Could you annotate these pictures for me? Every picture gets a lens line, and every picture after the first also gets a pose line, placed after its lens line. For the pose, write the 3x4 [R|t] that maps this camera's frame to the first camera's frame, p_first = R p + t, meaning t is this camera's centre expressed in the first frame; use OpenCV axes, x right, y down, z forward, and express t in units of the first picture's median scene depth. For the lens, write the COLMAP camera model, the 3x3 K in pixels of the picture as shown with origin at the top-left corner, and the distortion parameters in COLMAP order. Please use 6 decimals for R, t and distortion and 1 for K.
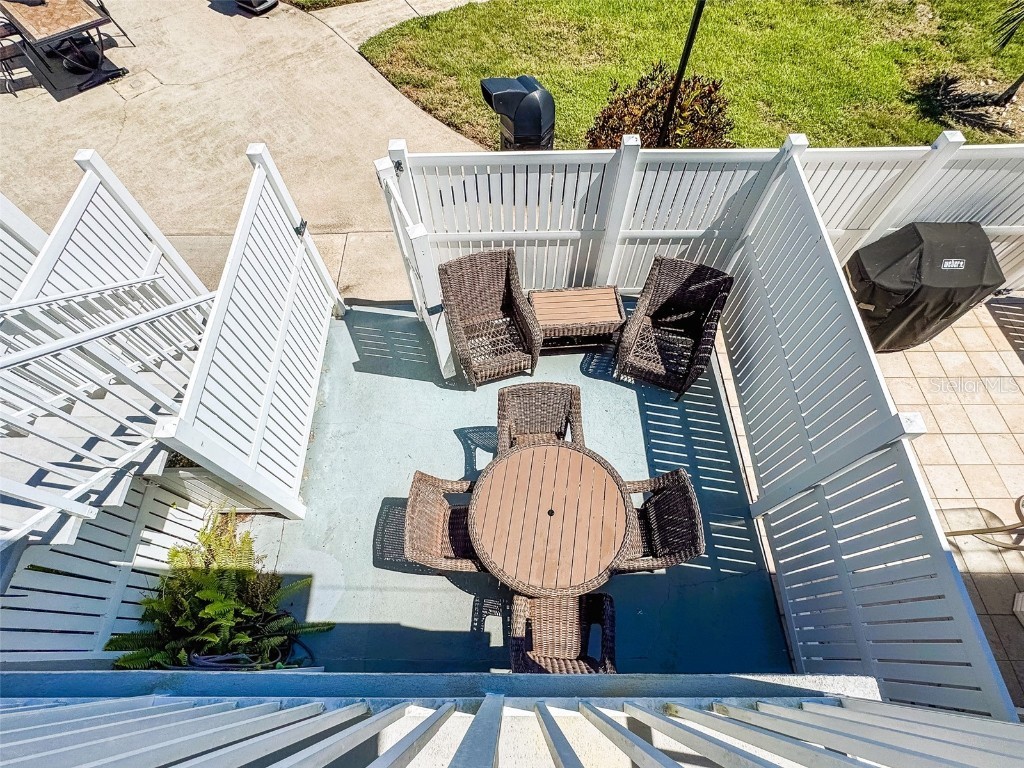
lens RADIAL K [[446.4, 0, 512.0], [0, 446.4, 449.8], [0, 0, 1]] dist [-0.021754, 0.007764]
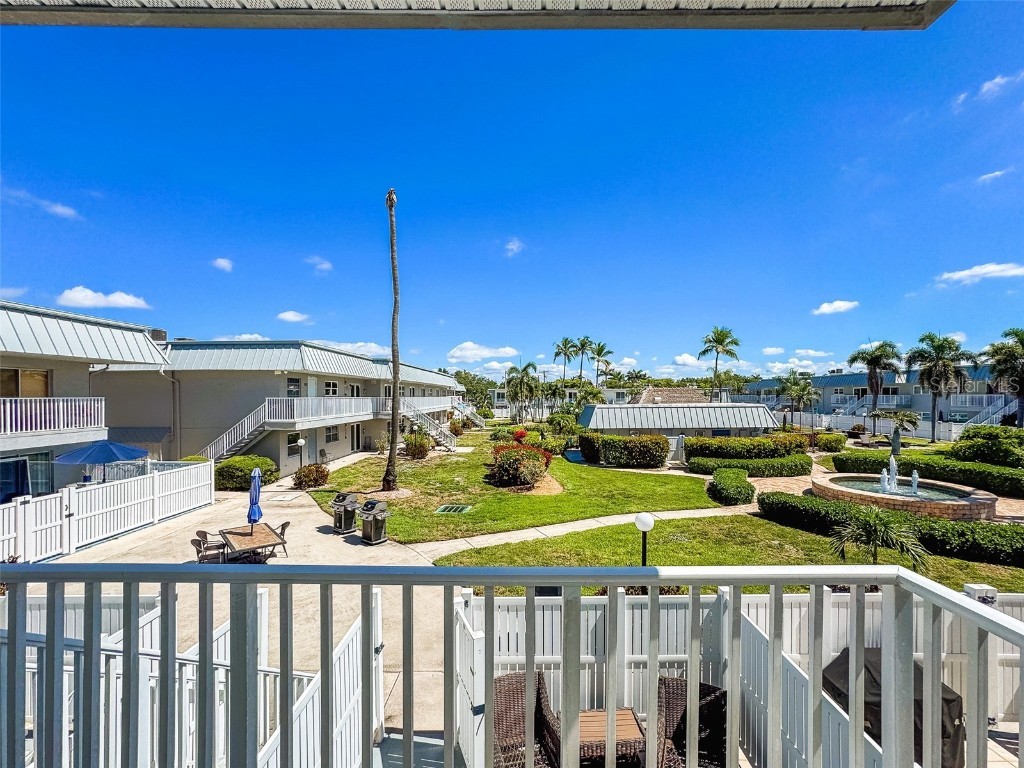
lens RADIAL K [[436.0, 0, 512.0], [0, 436.0, 384.0], [0, 0, 1]] dist [-0.055307, 0.028376]
pose [[0.999459, 0.009659, -0.031453, -0.037878], [-0.032787, 0.372445, -0.927475, 0.258720], [0.002756, 0.928004, 0.372560, -0.138257]]
